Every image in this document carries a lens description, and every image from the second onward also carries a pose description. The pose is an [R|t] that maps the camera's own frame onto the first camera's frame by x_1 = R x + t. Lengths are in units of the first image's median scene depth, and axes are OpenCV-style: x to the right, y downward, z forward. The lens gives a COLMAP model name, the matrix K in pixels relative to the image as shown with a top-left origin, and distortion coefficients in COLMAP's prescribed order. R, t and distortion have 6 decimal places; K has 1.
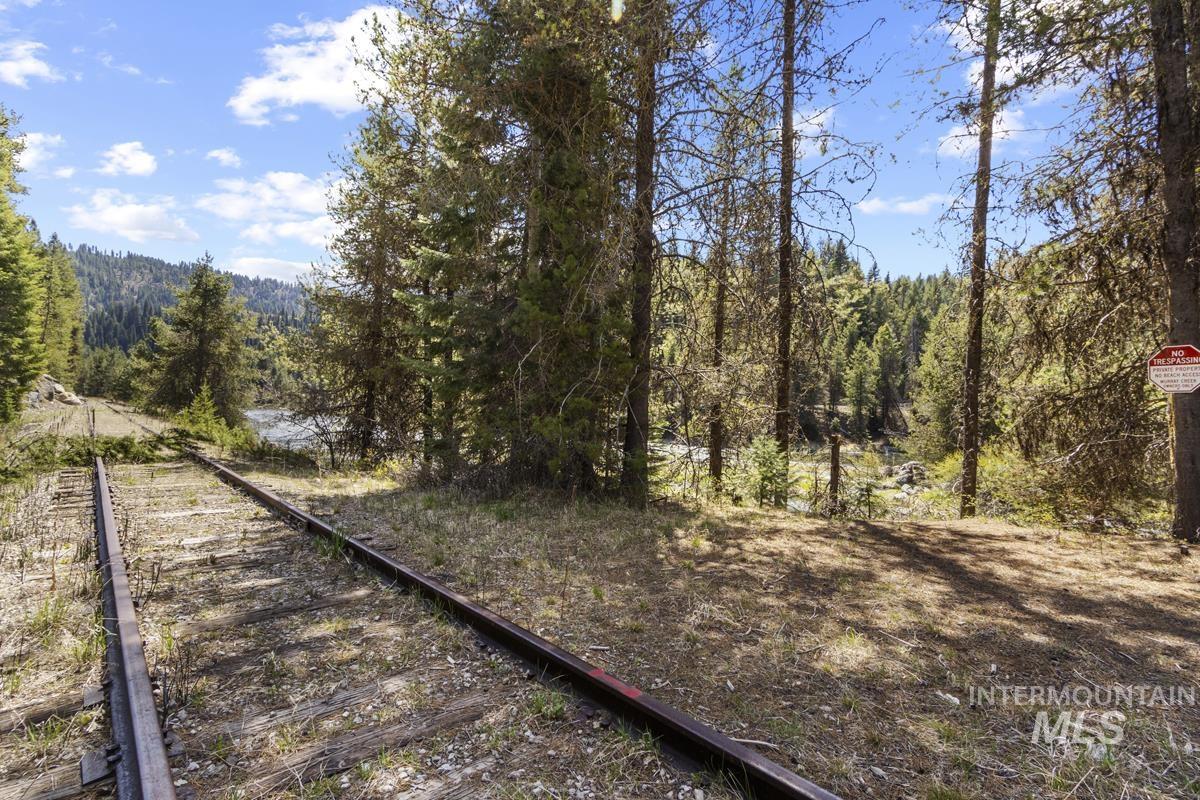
lens RADIAL K [[551.6, 0, 596.8], [0, 551.6, 400.8], [0, 0, 1]] dist [-0.001069, -0.000316]
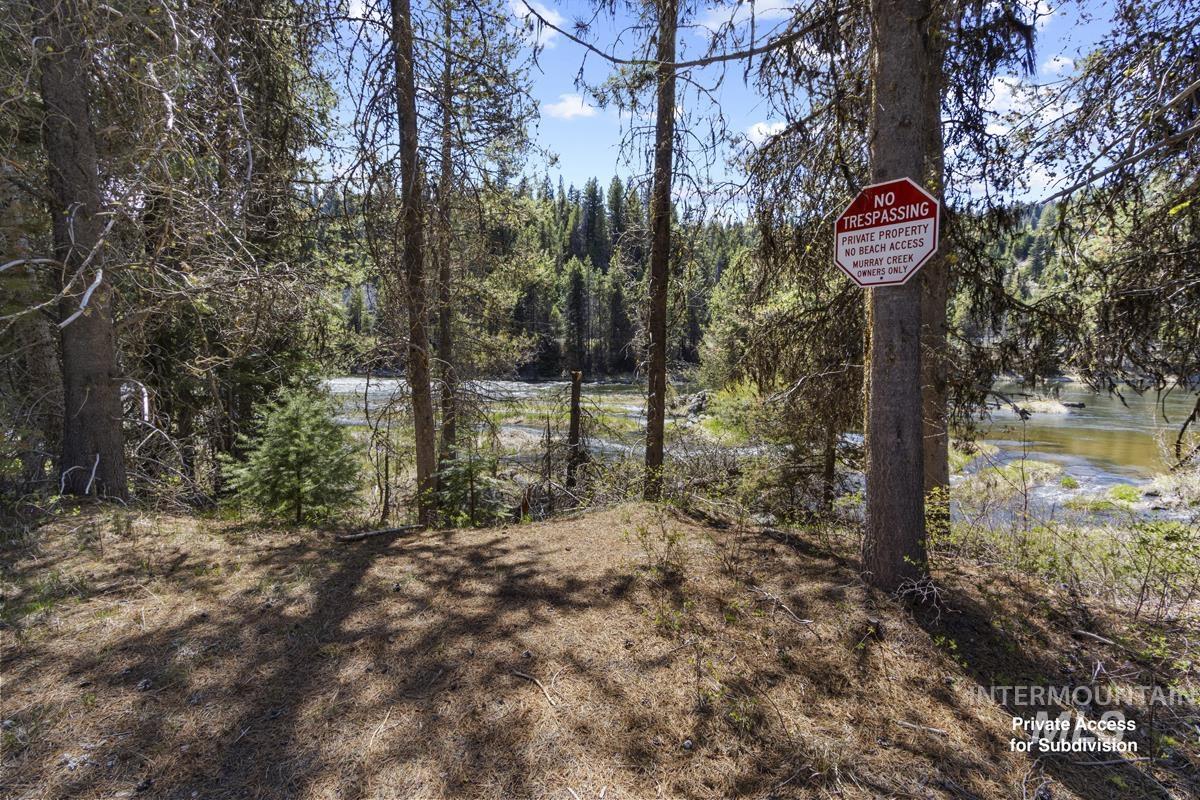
lens RADIAL K [[551.6, 0, 600.3], [0, 551.6, 394.5], [0, 0, 1]] dist [-0.001069, -0.000316]
pose [[0.951893, -0.040811, 0.303702, 0.667011], [0.008162, 0.994117, 0.108006, 0.021916], [-0.306323, -0.100332, 0.946626, 0.607095]]
